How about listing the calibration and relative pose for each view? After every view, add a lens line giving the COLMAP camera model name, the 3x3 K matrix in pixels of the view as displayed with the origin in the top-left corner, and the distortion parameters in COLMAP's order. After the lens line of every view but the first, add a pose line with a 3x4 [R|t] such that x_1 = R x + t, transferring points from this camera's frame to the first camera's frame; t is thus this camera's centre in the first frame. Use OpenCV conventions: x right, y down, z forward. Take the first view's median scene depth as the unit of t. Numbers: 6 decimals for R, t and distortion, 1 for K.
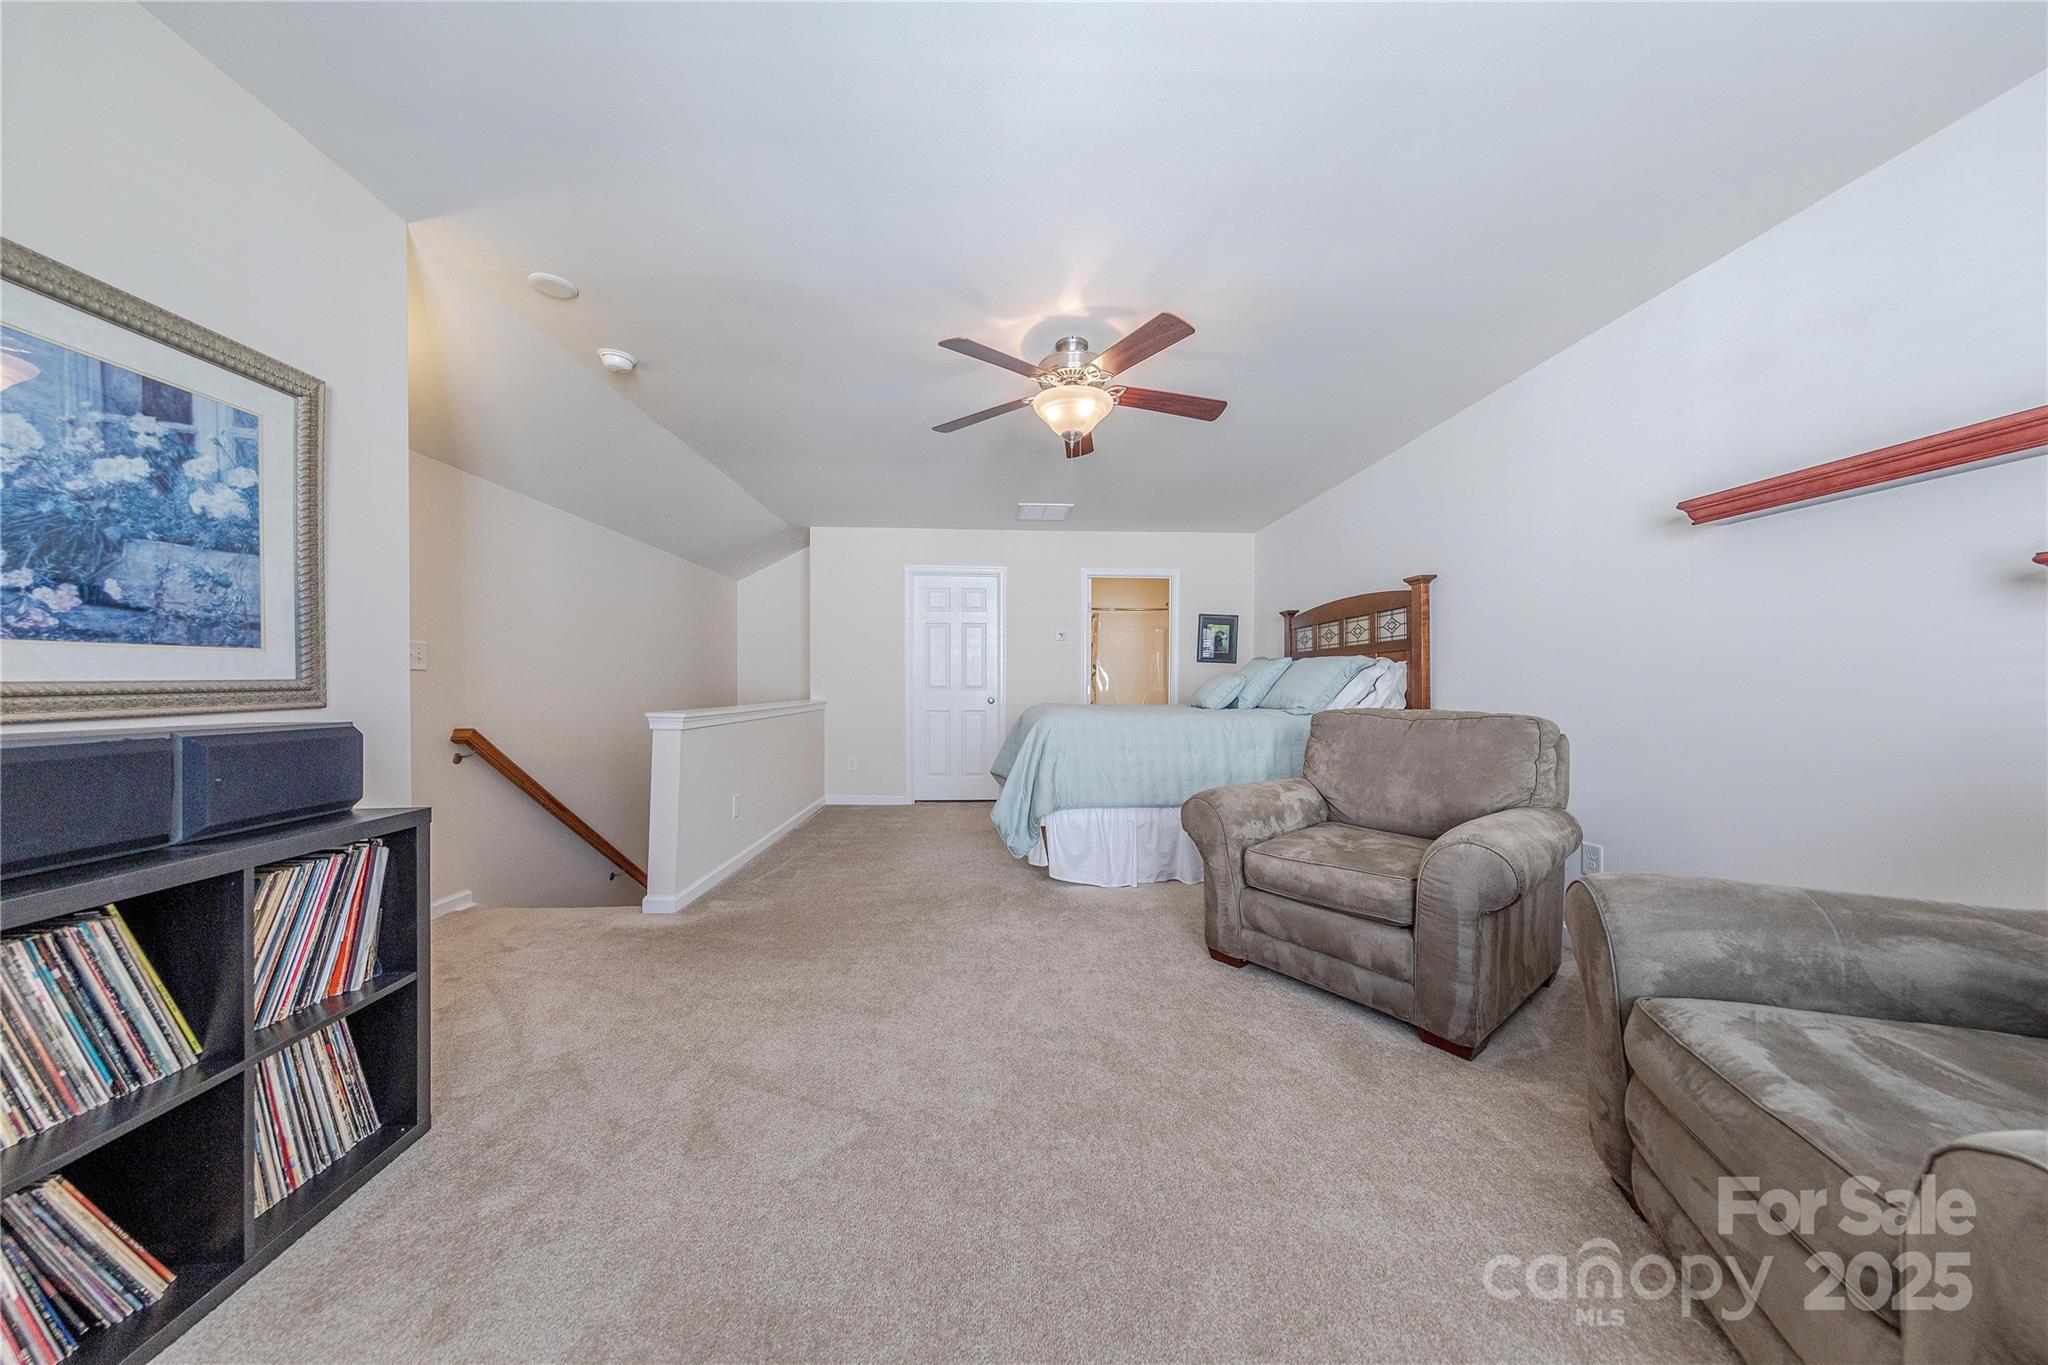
lens RADIAL K [[652.6, 0, 1024.0], [0, 652.6, 682.5], [0, 0, 1]] dist [0.000994, 0.000043]
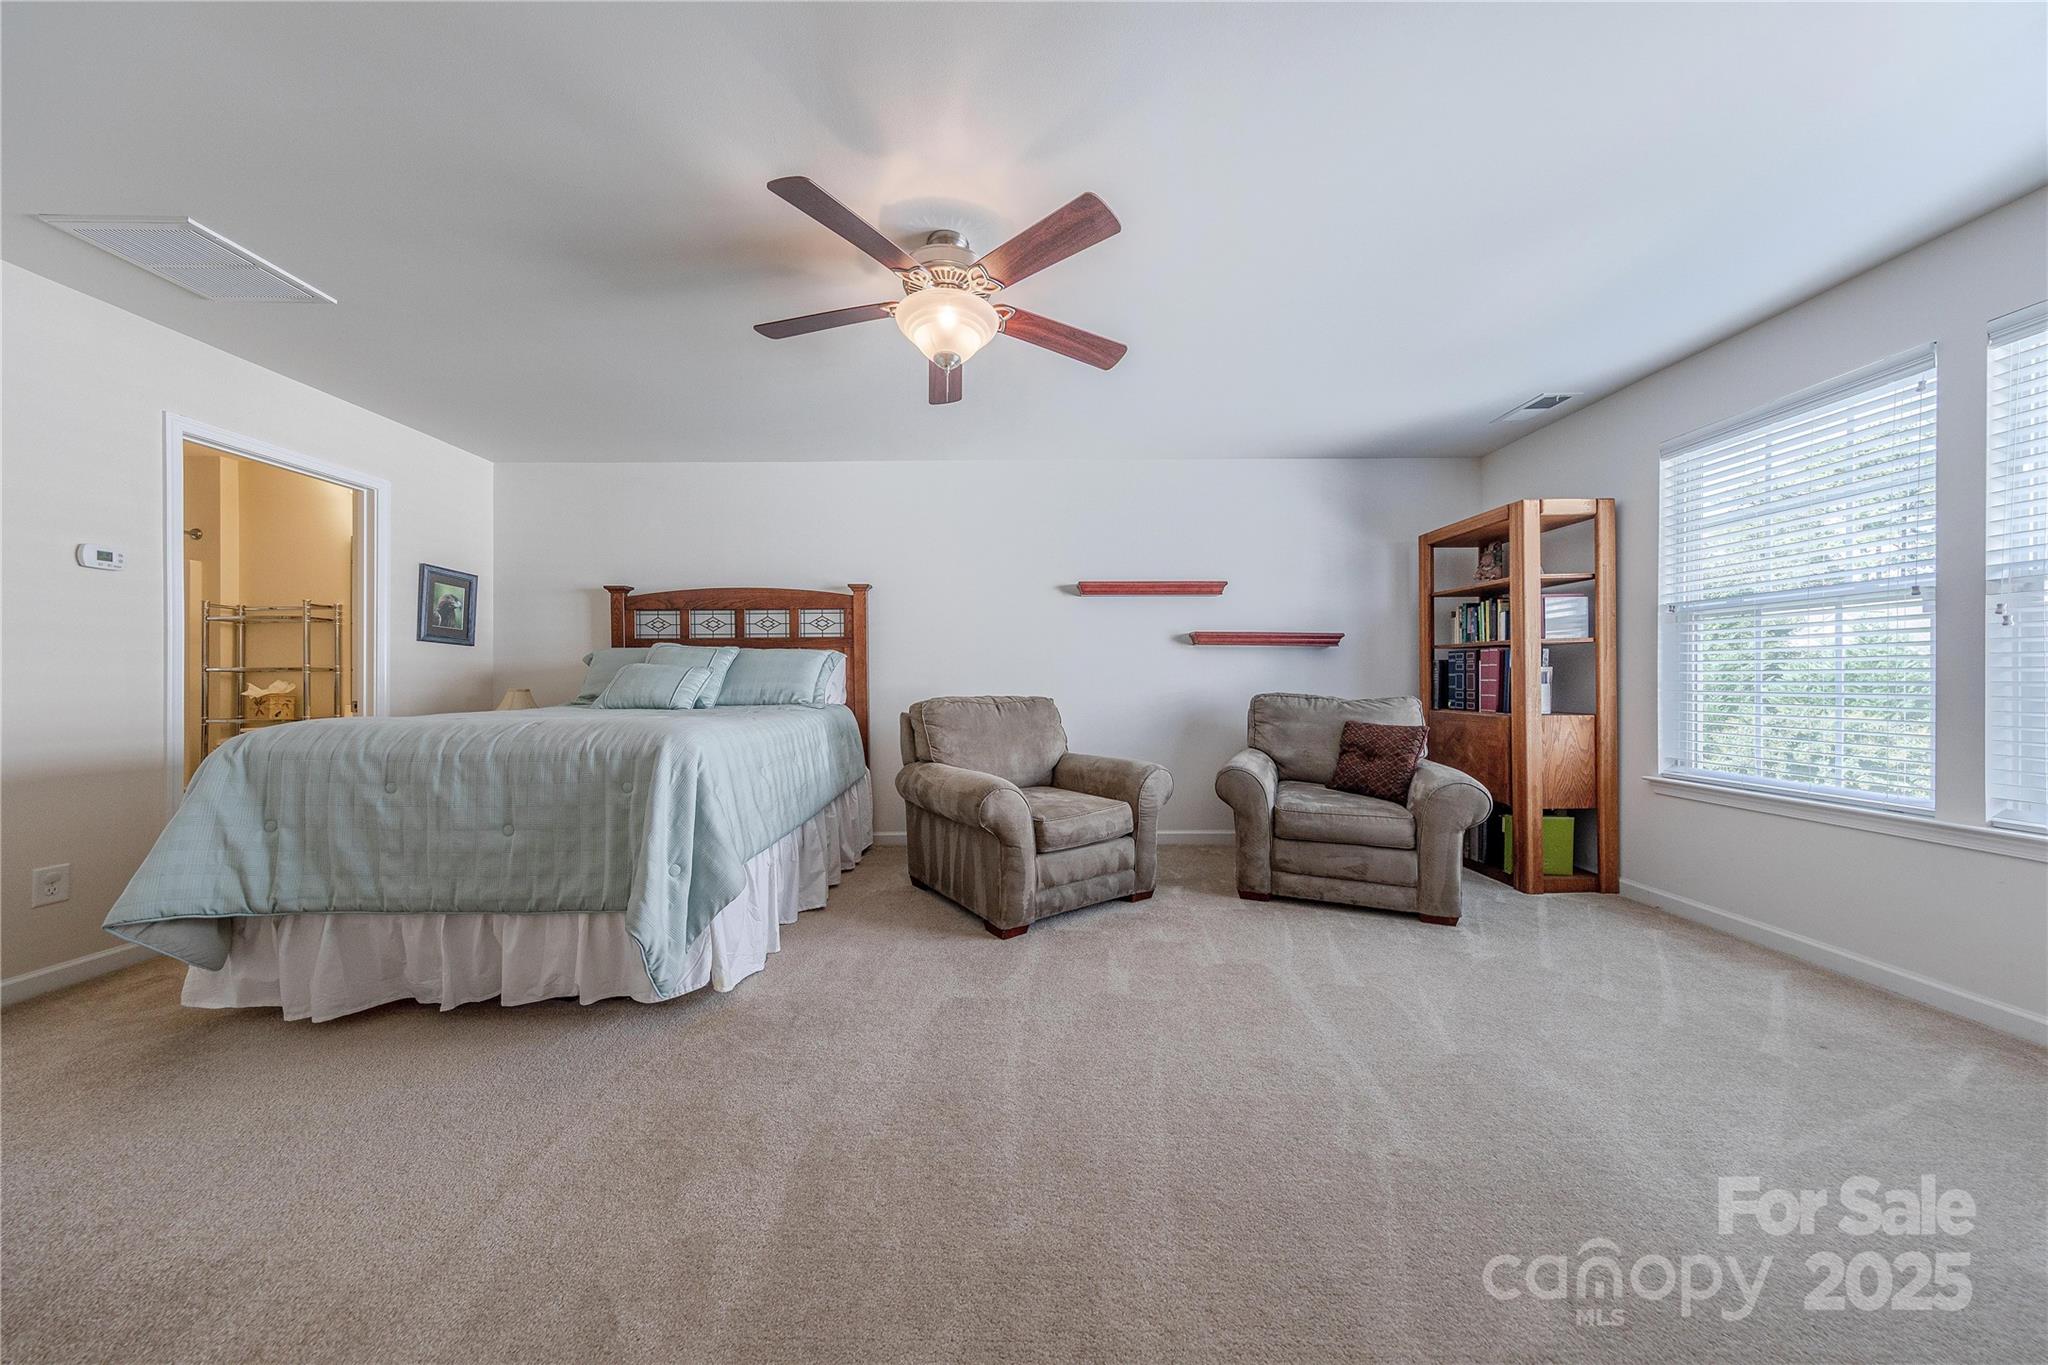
lens RADIAL K [[652.6, 0, 1024.0], [0, 652.6, 682.5], [0, 0, 1]] dist [0.000994, 0.000043]
pose [[0.023292, -0.009936, 0.999679, -0.485008], [-0.002770, 0.999946, 0.010003, -0.000781], [-0.999725, -0.003002, 0.023263, 0.605139]]
